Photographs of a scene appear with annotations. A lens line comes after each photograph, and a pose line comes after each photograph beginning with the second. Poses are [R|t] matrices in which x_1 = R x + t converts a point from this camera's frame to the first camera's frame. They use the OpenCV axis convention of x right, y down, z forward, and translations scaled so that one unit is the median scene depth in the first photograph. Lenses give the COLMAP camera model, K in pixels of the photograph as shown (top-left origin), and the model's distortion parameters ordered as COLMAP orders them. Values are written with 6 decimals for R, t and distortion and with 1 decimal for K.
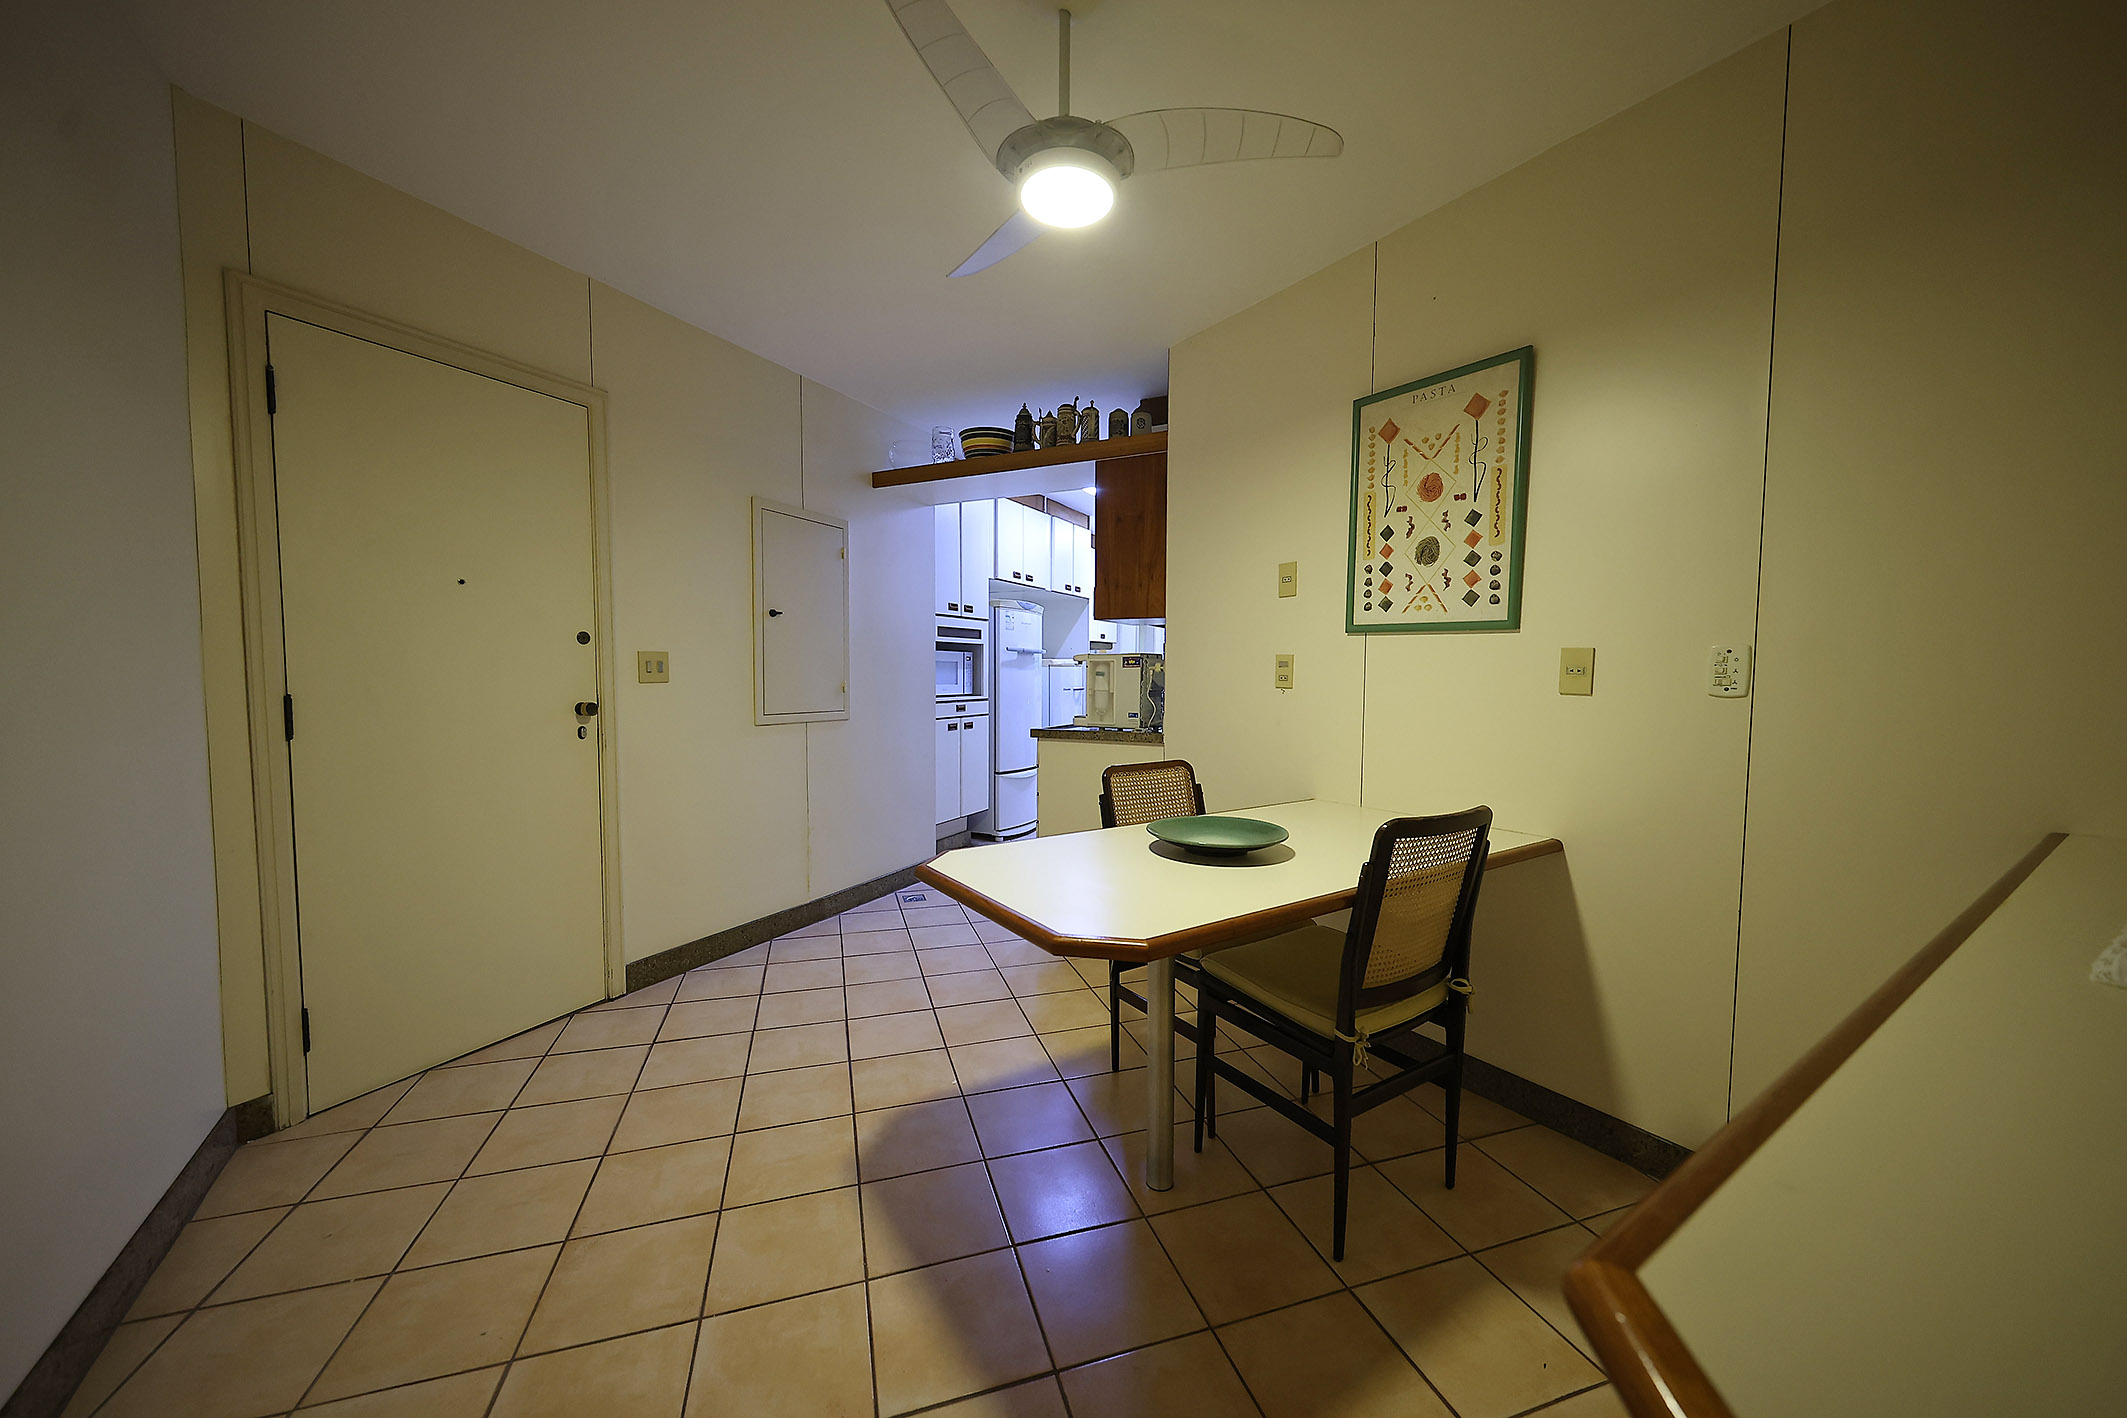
lens RADIAL K [[779.3, 0, 1068.3], [0, 779.3, 709.2], [0, 0, 1]] dist [-0.001018, 0.000003]
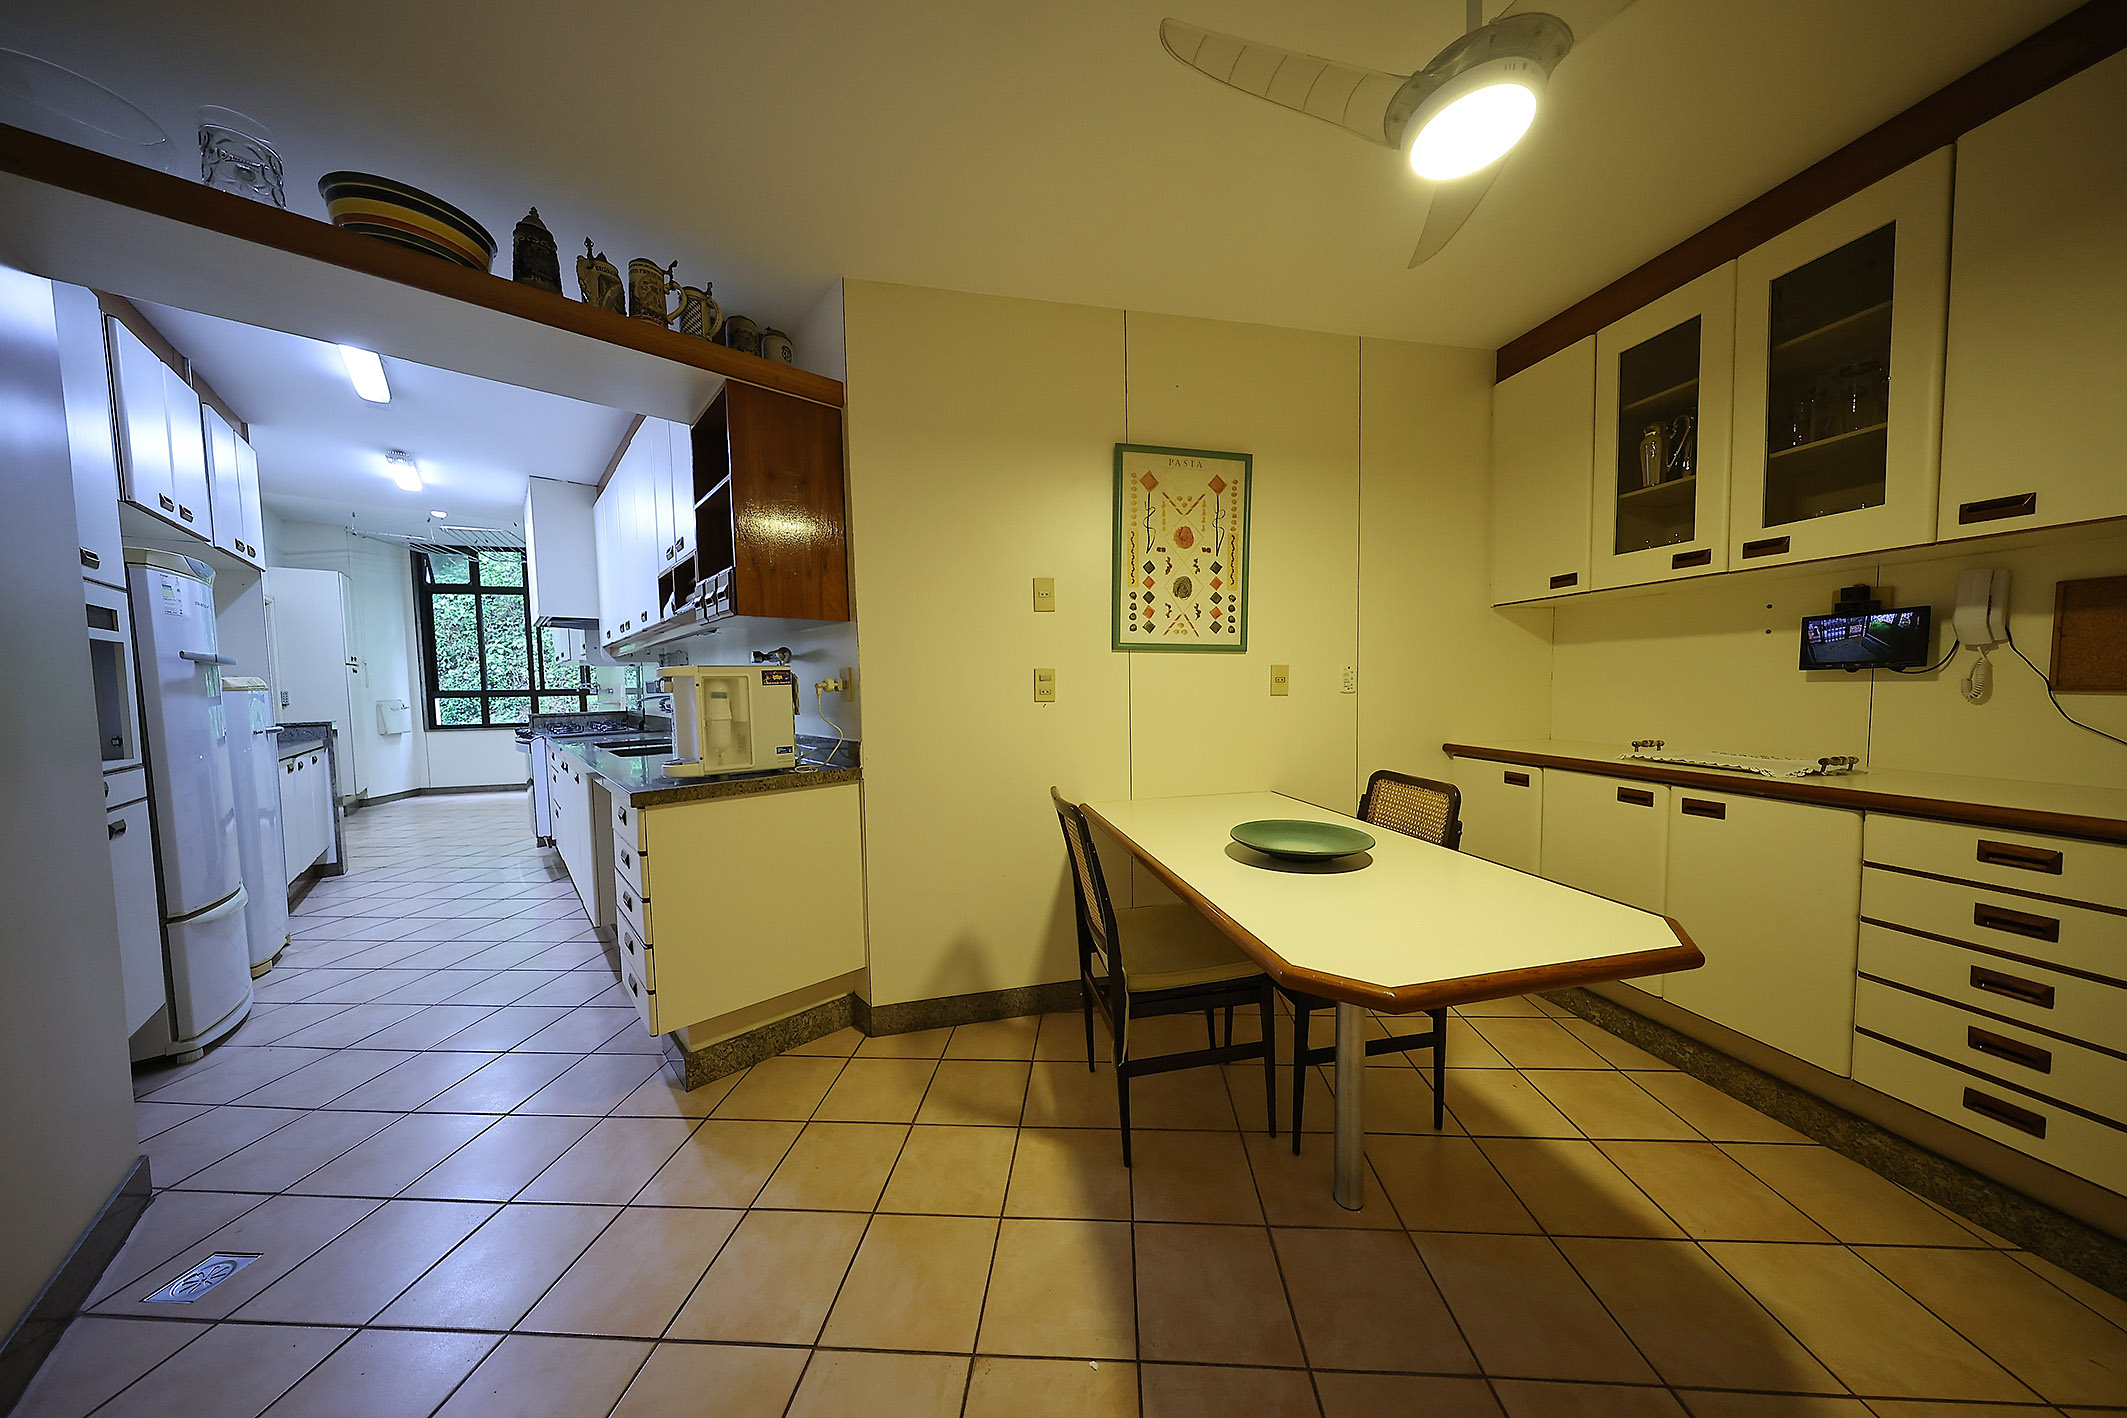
lens RADIAL K [[635.3, 0, 1068.0], [0, 635.3, 720.1], [0, 0, 1]] dist [0.010135, 0.000003]
pose [[0.359652, -0.065110, 0.930812, -0.566251], [0.064765, 0.996898, 0.044709, -0.044671], [-0.930836, 0.044205, 0.362753, 0.784529]]
